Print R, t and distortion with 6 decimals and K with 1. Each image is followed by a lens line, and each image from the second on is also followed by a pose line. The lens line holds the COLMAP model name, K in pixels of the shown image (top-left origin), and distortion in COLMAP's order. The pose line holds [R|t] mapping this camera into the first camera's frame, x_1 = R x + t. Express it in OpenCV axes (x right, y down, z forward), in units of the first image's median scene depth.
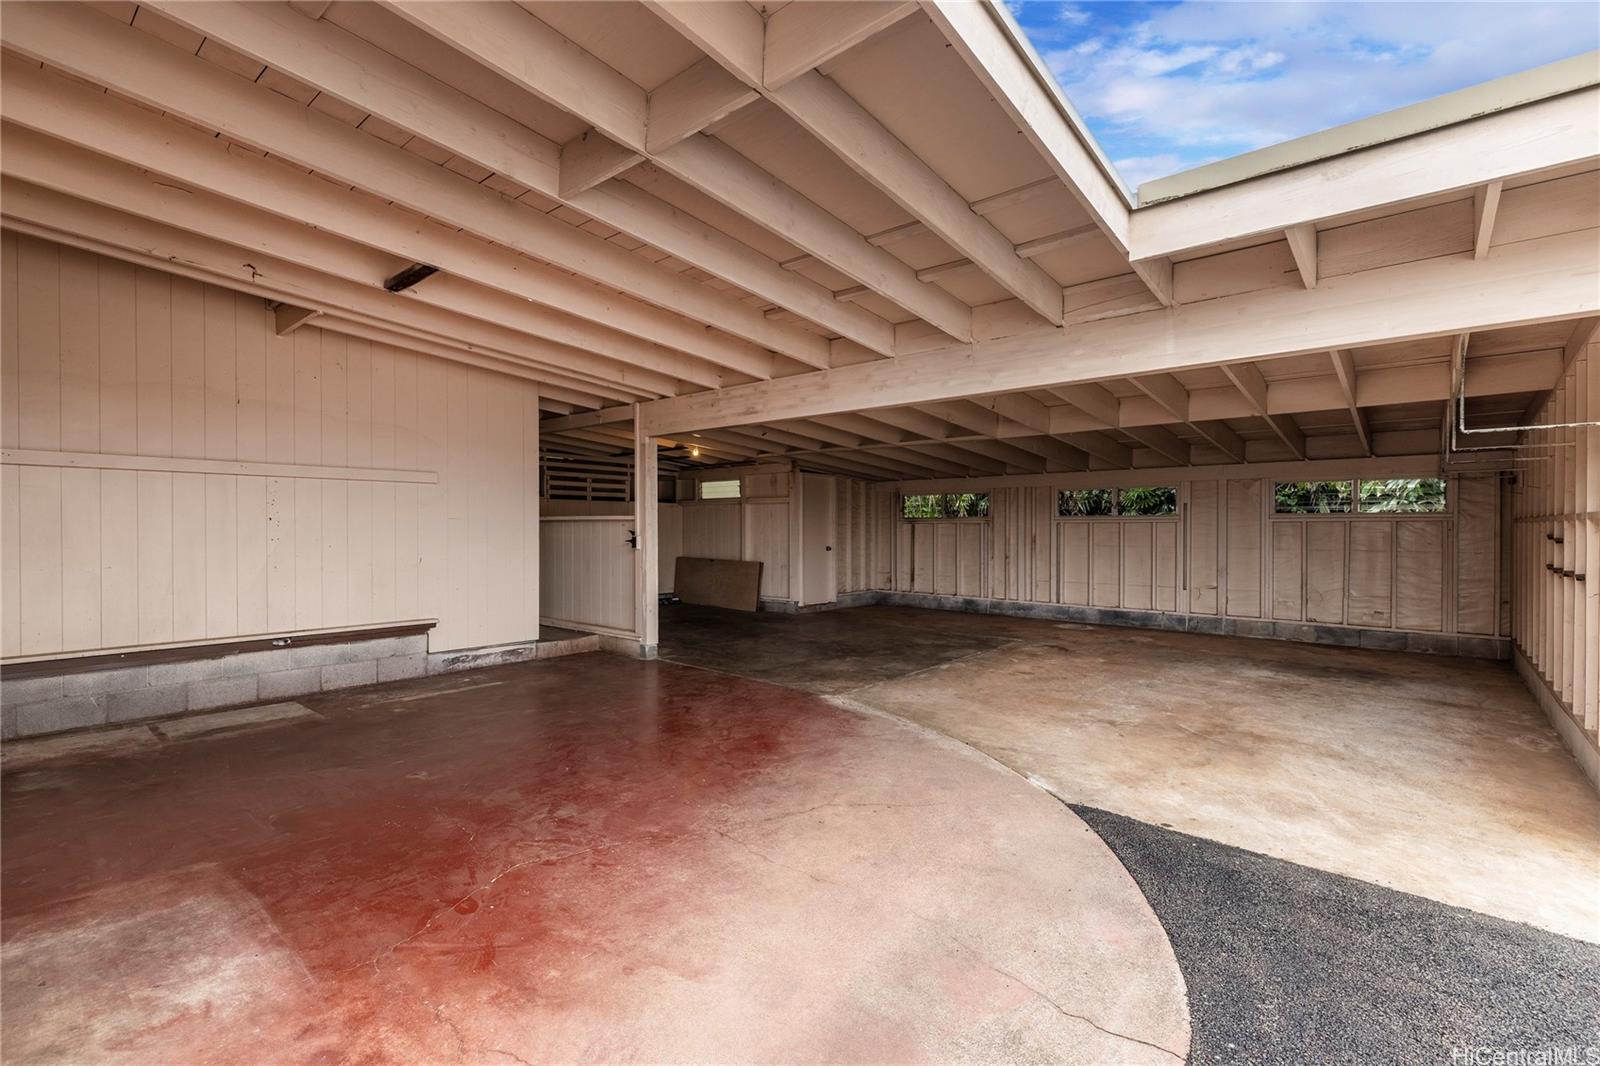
lens RADIAL K [[713.8, 0, 793.4], [0, 713.8, 535.4], [0, 0, 1]] dist [-0.014443, -0.000131]
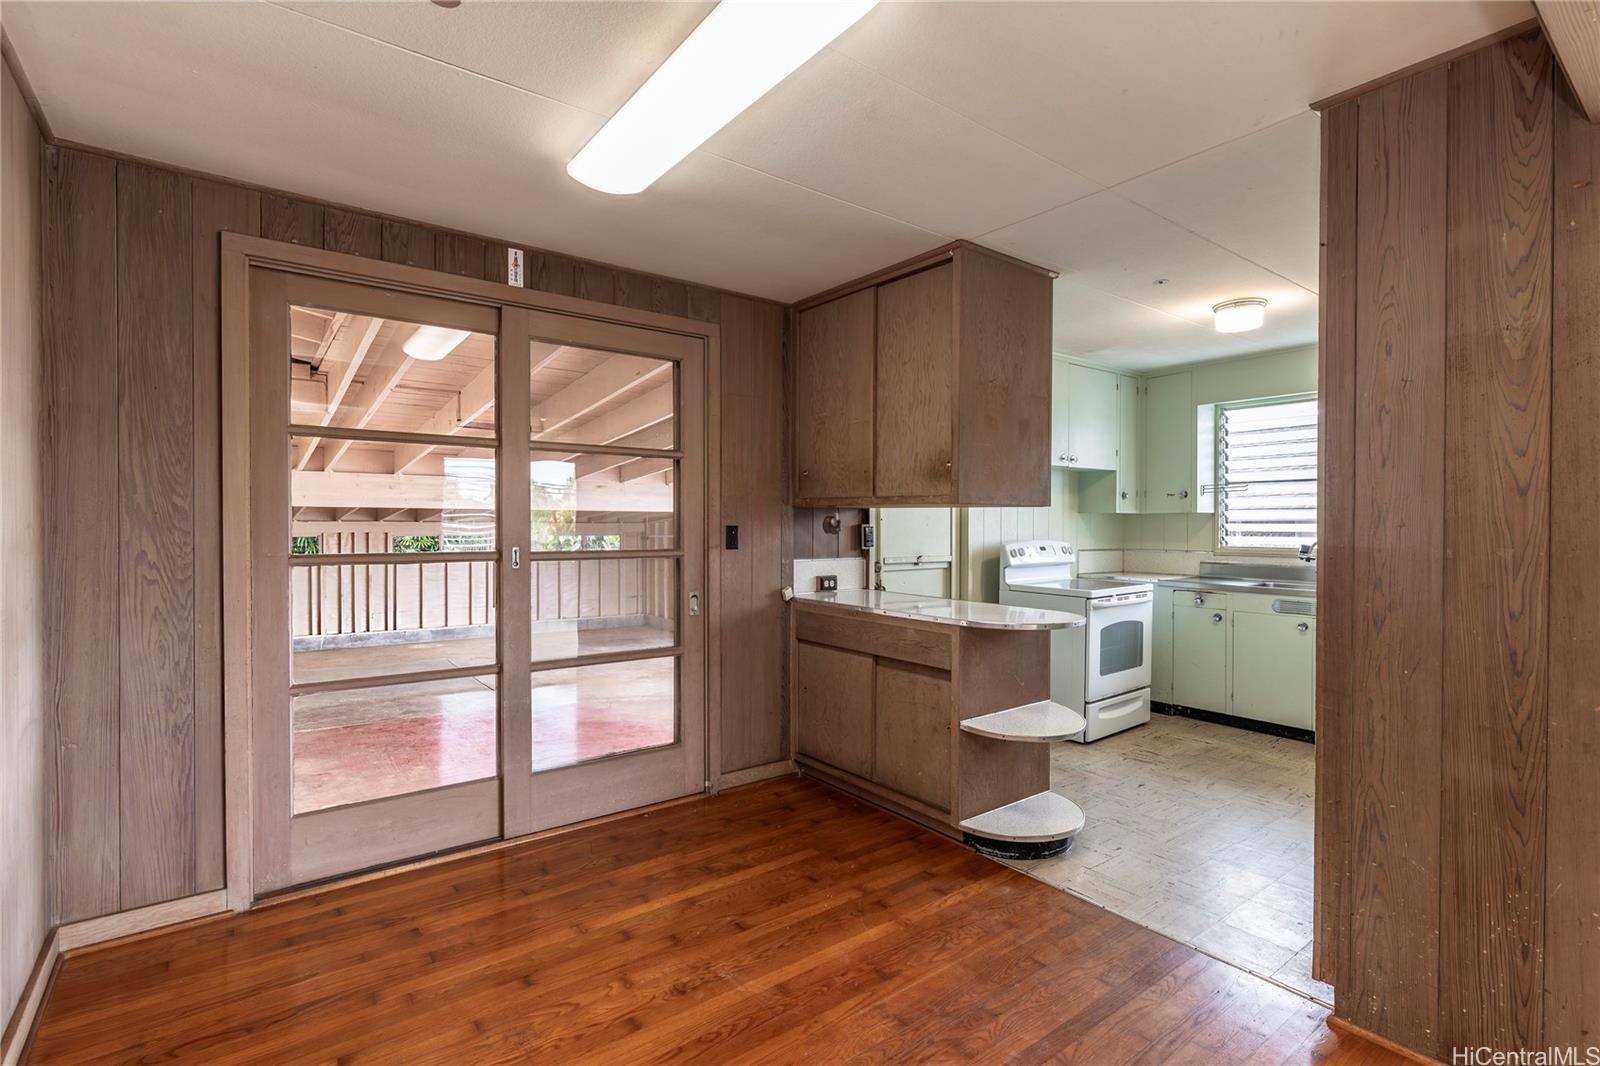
lens RADIAL K [[748.5, 0, 792.3], [0, 748.5, 532.1], [0, 0, 1]] dist [0.002750, 0.000226]
pose [[0.224828, -0.005924, 0.974380, -1.562495], [0.010828, 0.999935, 0.003581, -0.148186], [-0.974338, 0.009746, 0.224877, 0.143095]]
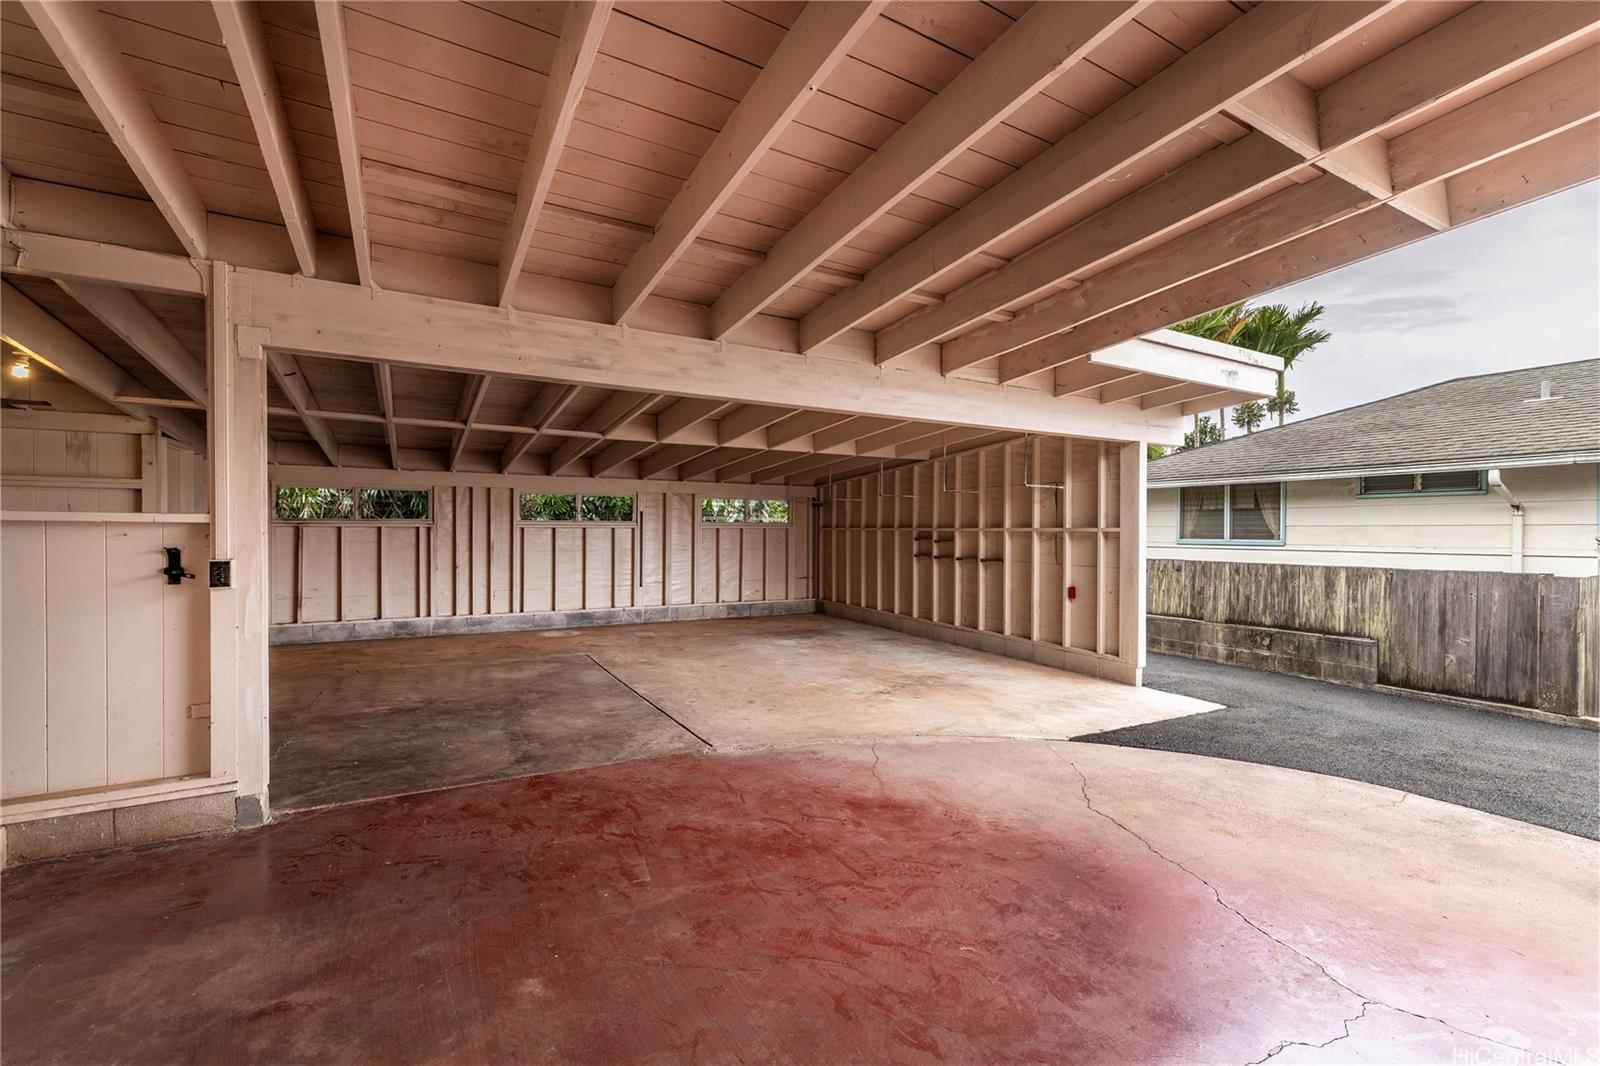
lens RADIAL K [[672.6, 0, 799.2], [0, 672.6, 529.8], [0, 0, 1]] dist [0.001305, 0.000446]
pose [[0.335886, -0.001428, 0.941902, -0.758770], [0.007468, 0.999971, -0.001147, -0.022720], [-0.941873, 0.007420, 0.335887, 0.789609]]
